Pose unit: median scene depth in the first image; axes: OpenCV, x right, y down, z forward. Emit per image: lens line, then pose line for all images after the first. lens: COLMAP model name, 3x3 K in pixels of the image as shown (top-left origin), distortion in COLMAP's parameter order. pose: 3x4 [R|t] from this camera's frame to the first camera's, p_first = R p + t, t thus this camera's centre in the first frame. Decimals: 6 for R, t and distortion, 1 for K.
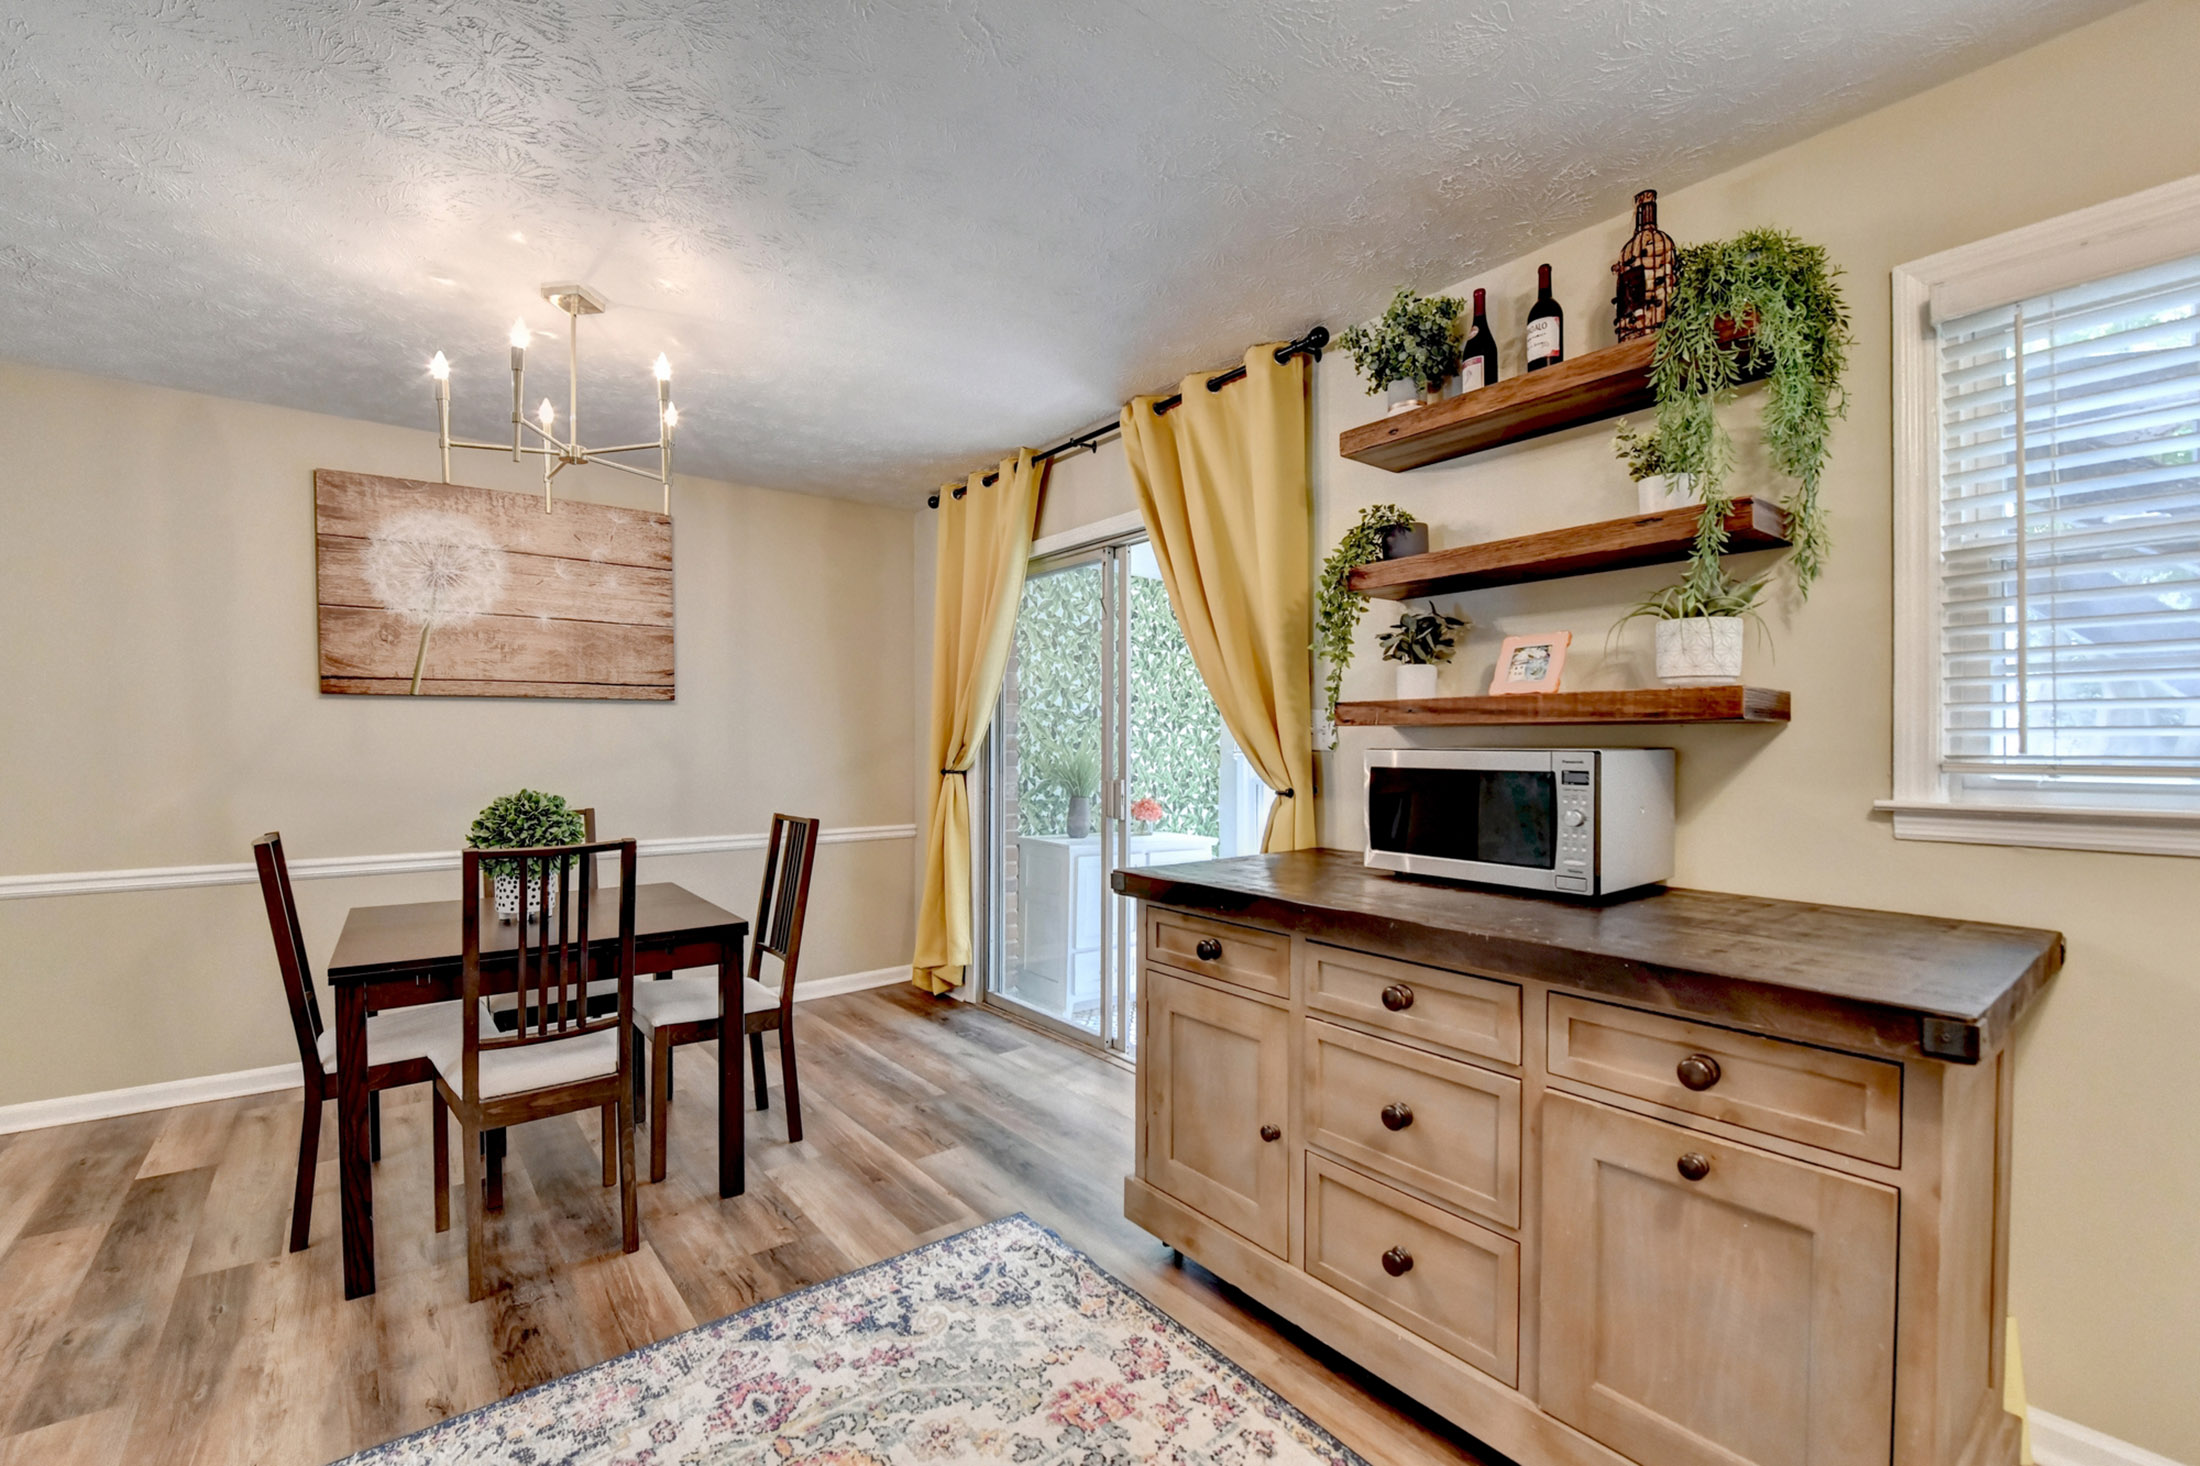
lens RADIAL K [[915.1, 0, 1069.1], [0, 915.1, 747.8], [0, 0, 1]] dist [-0.014149, -0.002754]
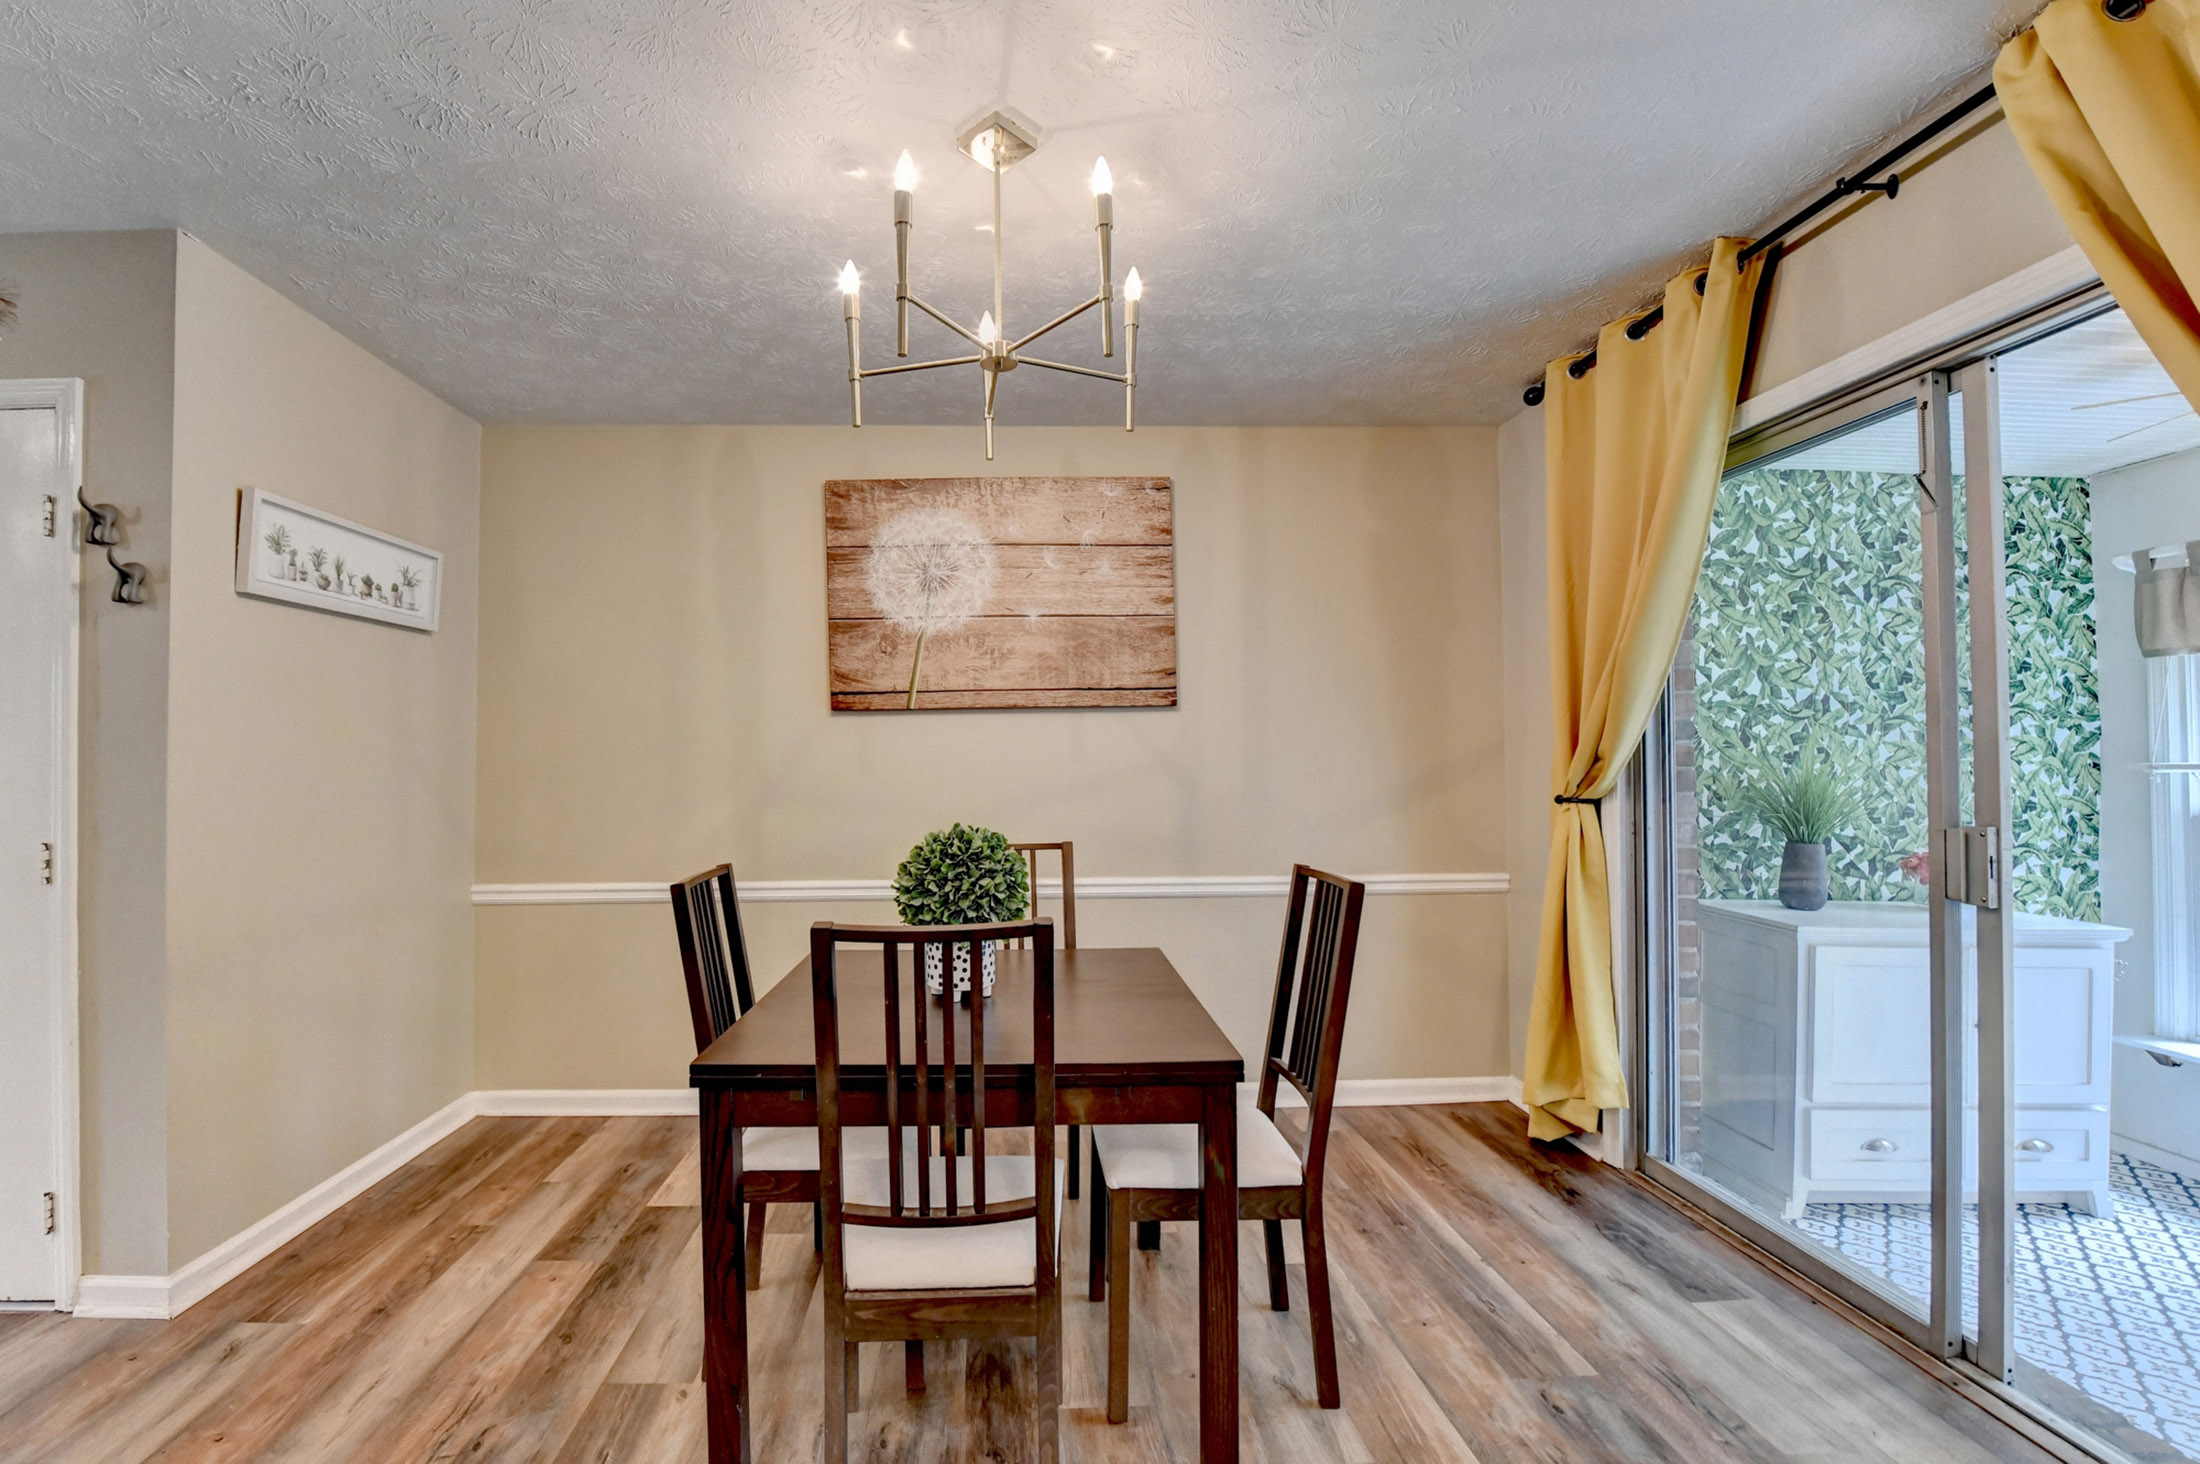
lens RADIAL K [[939.0, 0, 1003.6], [0, 939.0, 742.5], [0, 0, 1]] dist [-0.012889, -0.002833]
pose [[0.805893, -0.016999, -0.591817, -0.075397], [0.005377, 0.999757, -0.021395, -0.003021], [0.592036, 0.014059, 0.805789, 0.276513]]
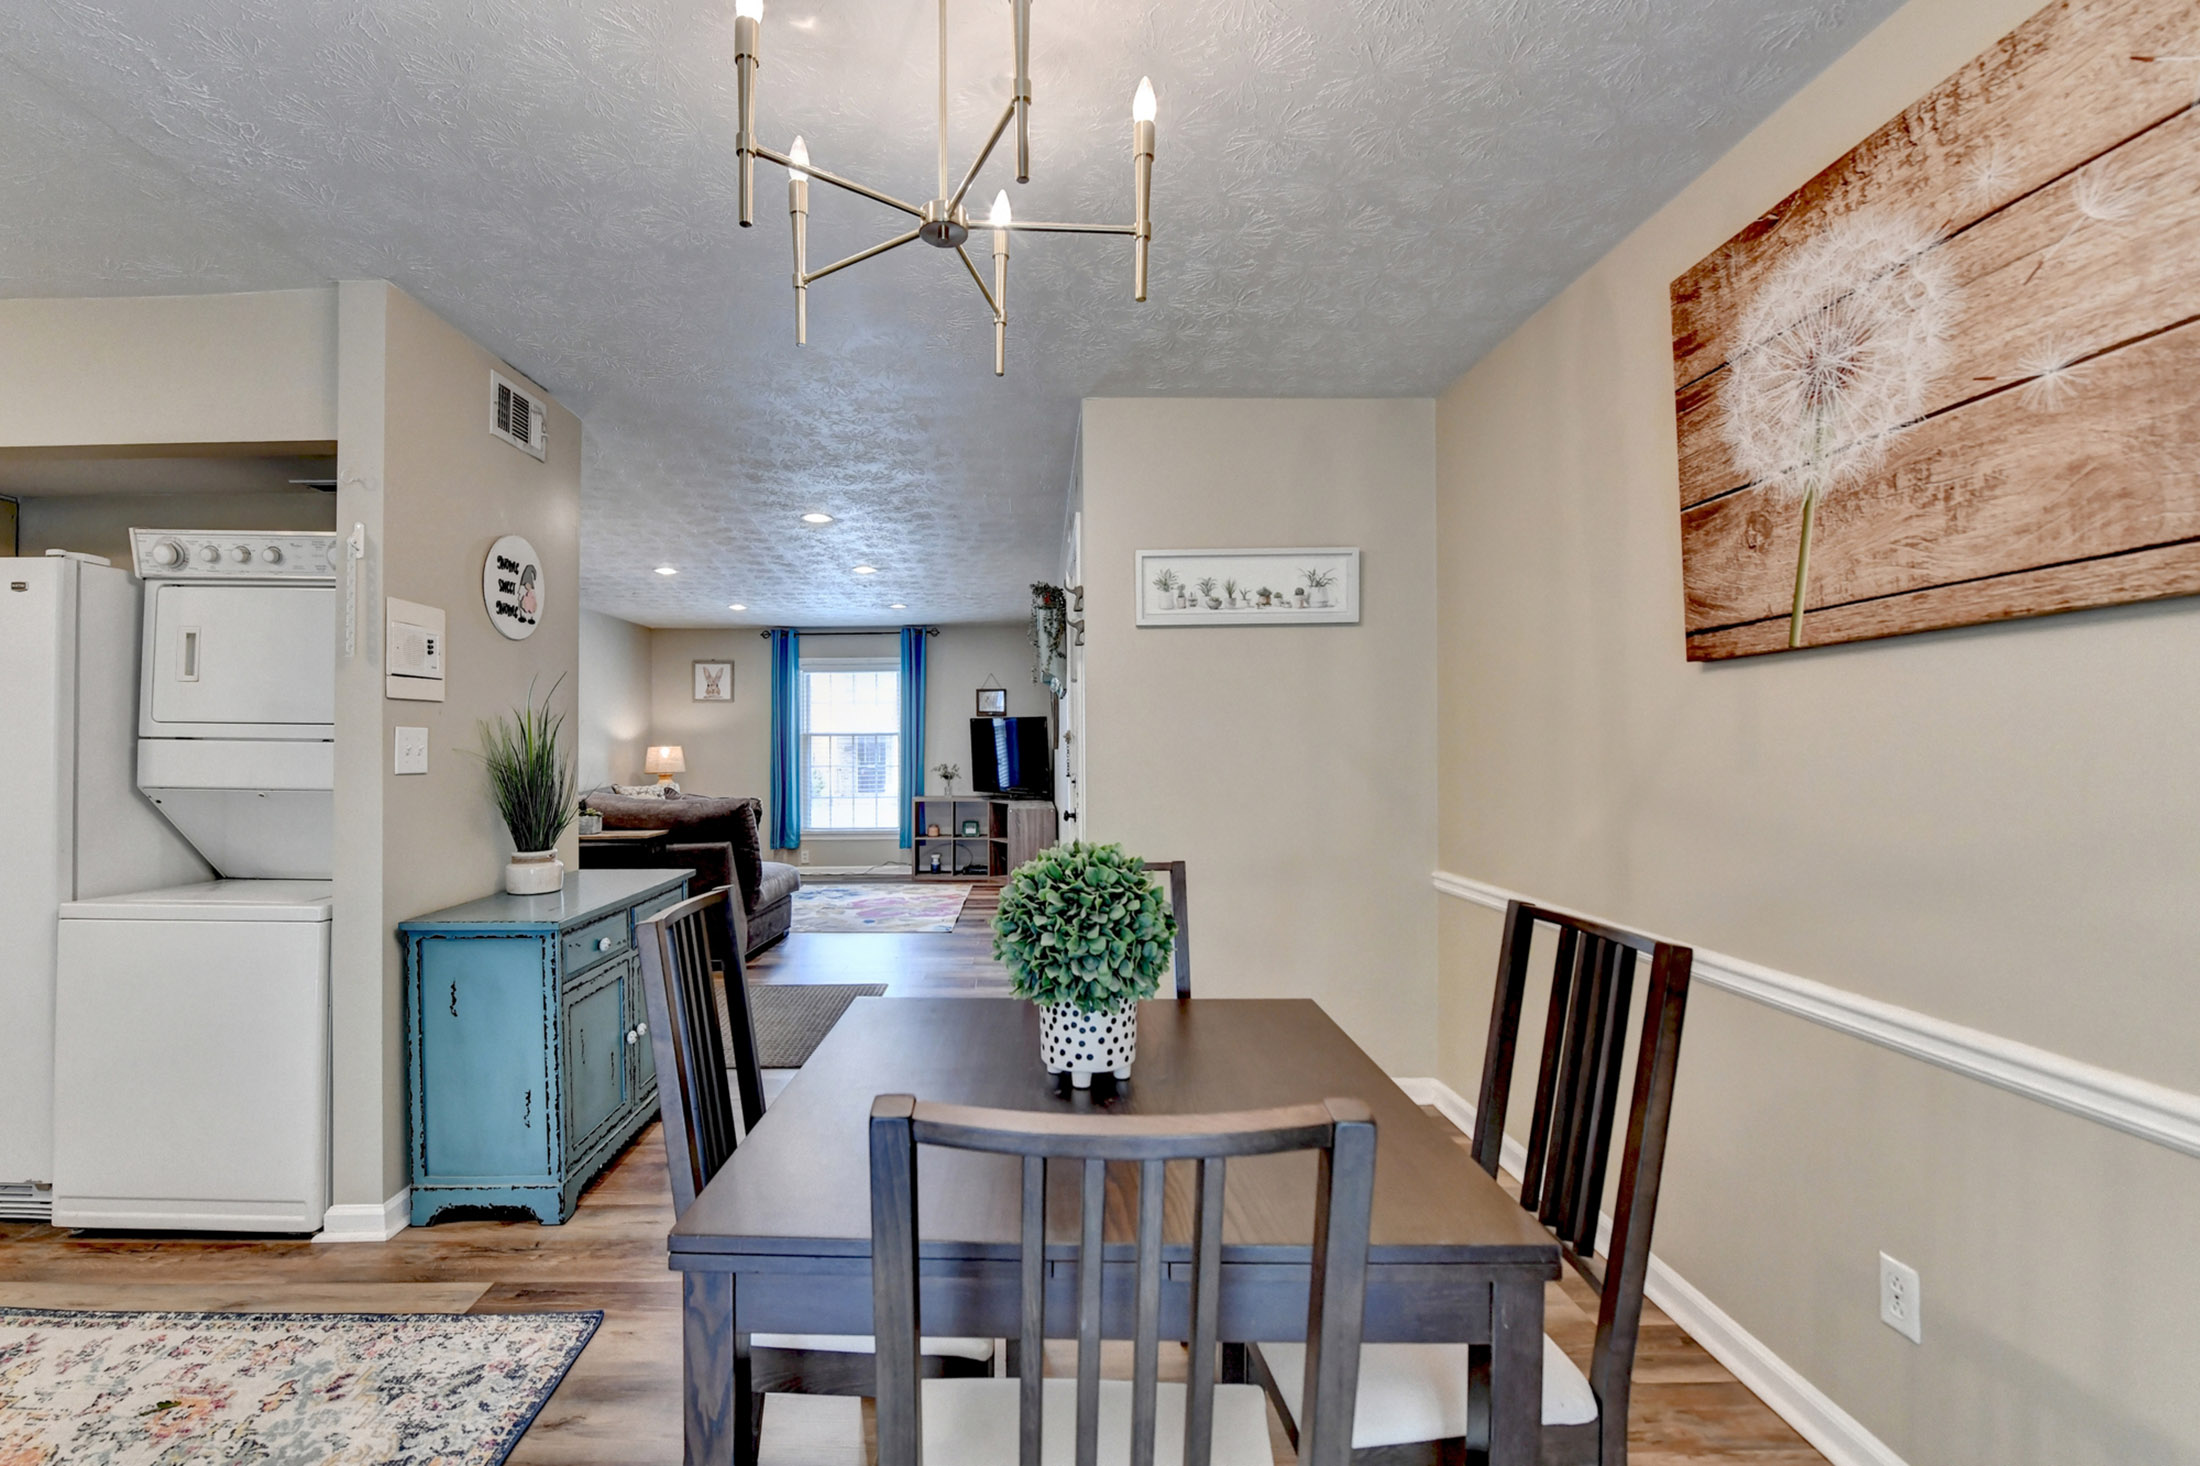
lens RADIAL K [[915.1, 0, 1031.3], [0, 915.1, 735.4], [0, 0, 1]] dist [-0.014149, -0.002754]
pose [[-0.602740, -0.006113, -0.797914, -0.101885], [0.000843, 0.999965, -0.008299, -0.008614], [0.797937, -0.005675, -0.602714, 0.943557]]
